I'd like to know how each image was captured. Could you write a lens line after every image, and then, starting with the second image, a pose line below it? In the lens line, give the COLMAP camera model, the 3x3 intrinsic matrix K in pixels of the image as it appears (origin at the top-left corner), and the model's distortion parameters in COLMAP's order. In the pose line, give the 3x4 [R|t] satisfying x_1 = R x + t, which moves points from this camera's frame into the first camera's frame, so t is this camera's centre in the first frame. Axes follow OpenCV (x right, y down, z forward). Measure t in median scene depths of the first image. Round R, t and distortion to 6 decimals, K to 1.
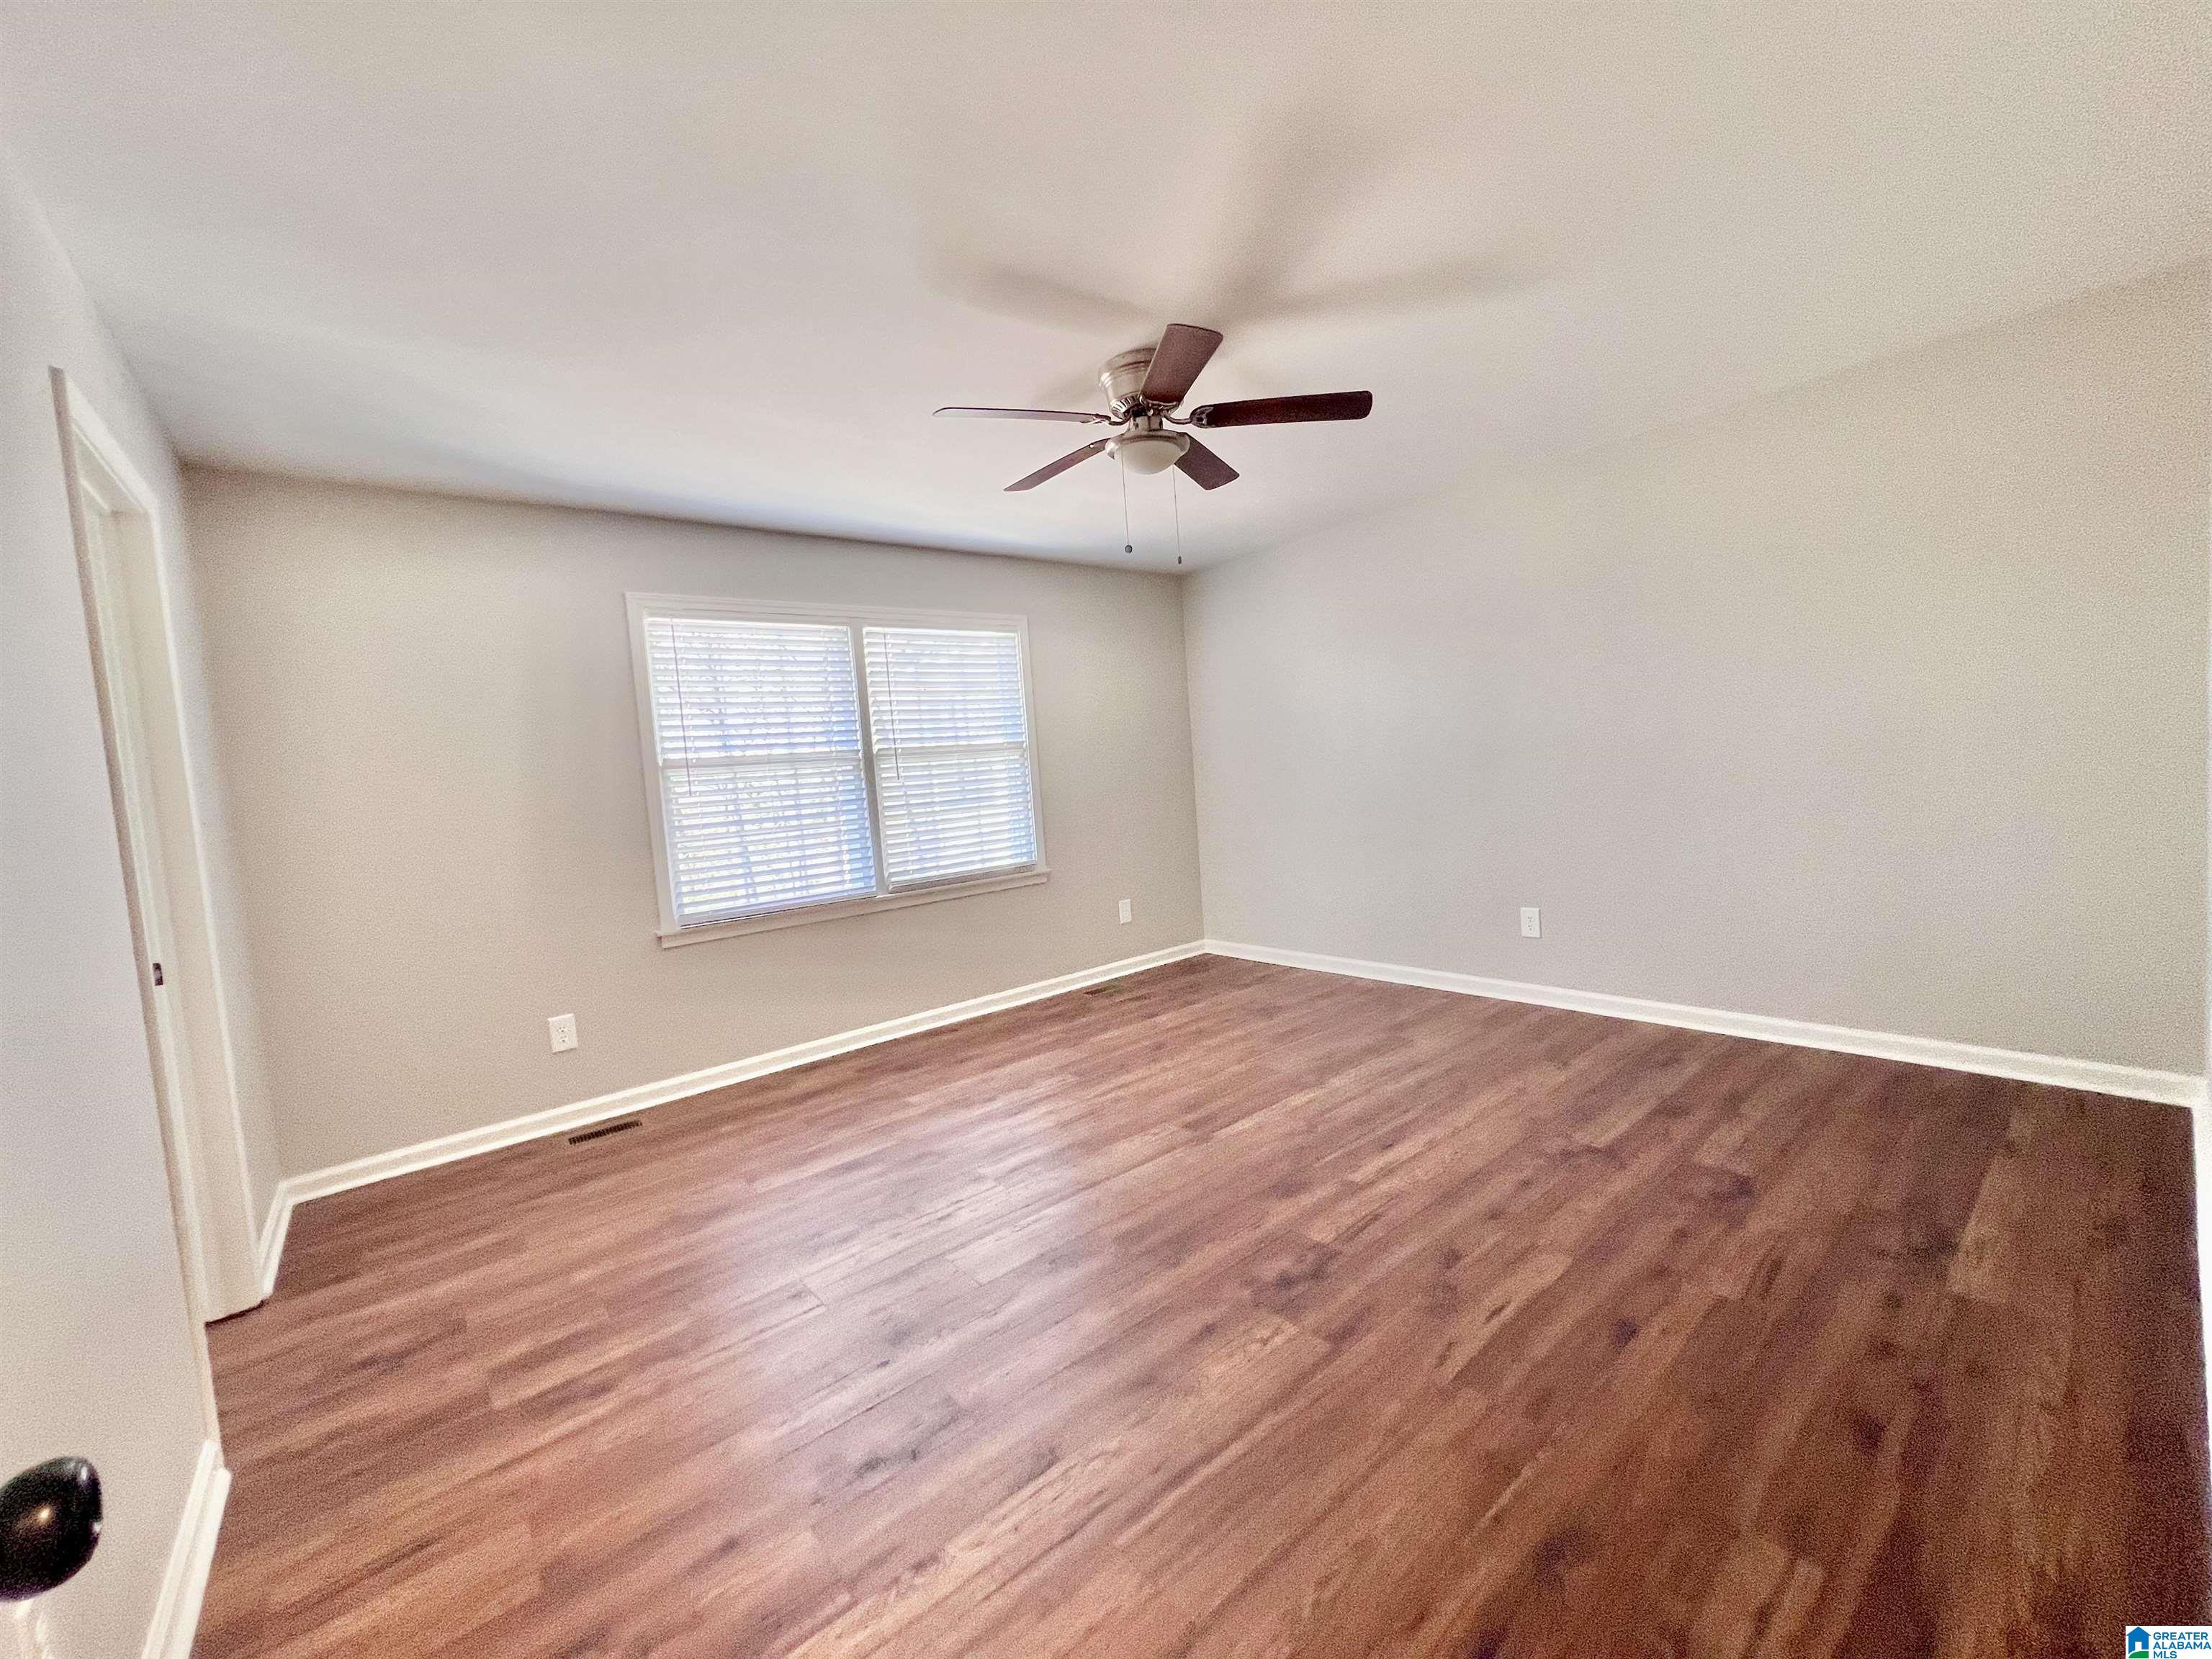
lens RADIAL K [[879.5, 0, 1103.2], [0, 879.5, 823.6], [0, 0, 1]] dist [-0.001369, 0.000503]
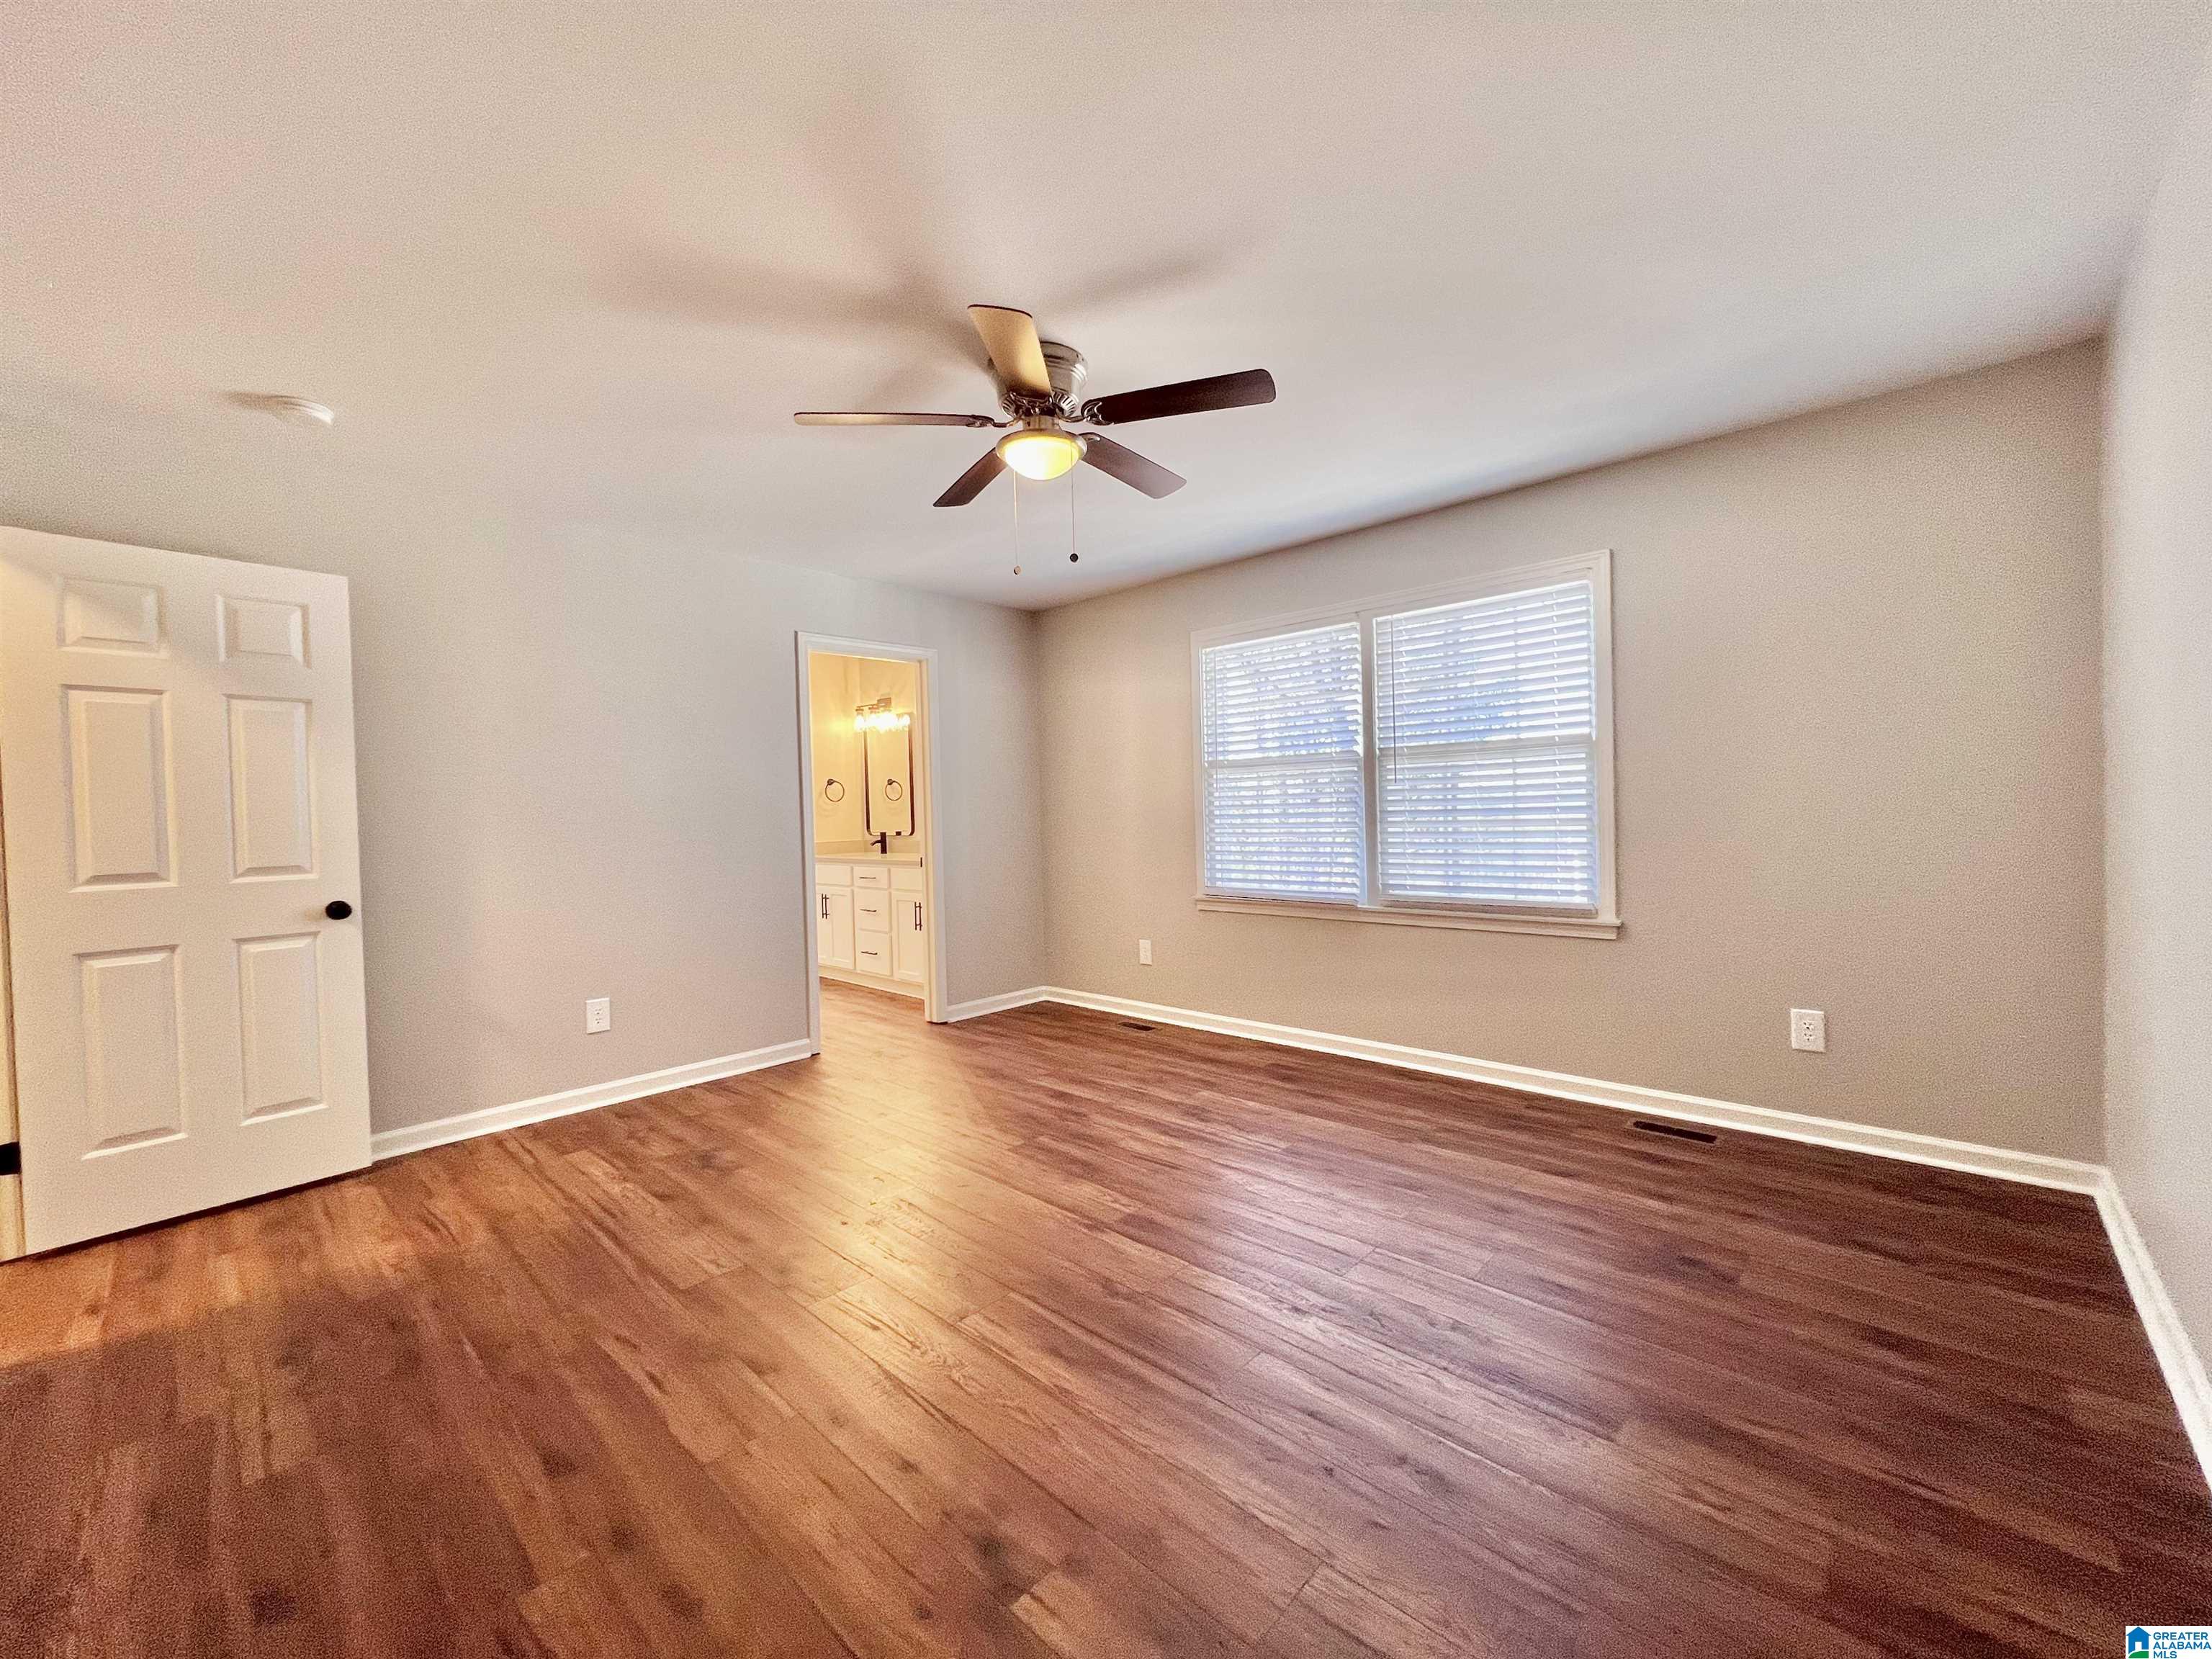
lens RADIAL K [[879.5, 0, 1103.2], [0, 879.5, 823.6], [0, 0, 1]] dist [-0.001369, 0.000503]
pose [[0.127581, 0.089850, -0.987750, 0.691783], [-0.043168, 0.995448, 0.084975, -0.079819], [0.990888, 0.031798, 0.130878, 0.656345]]
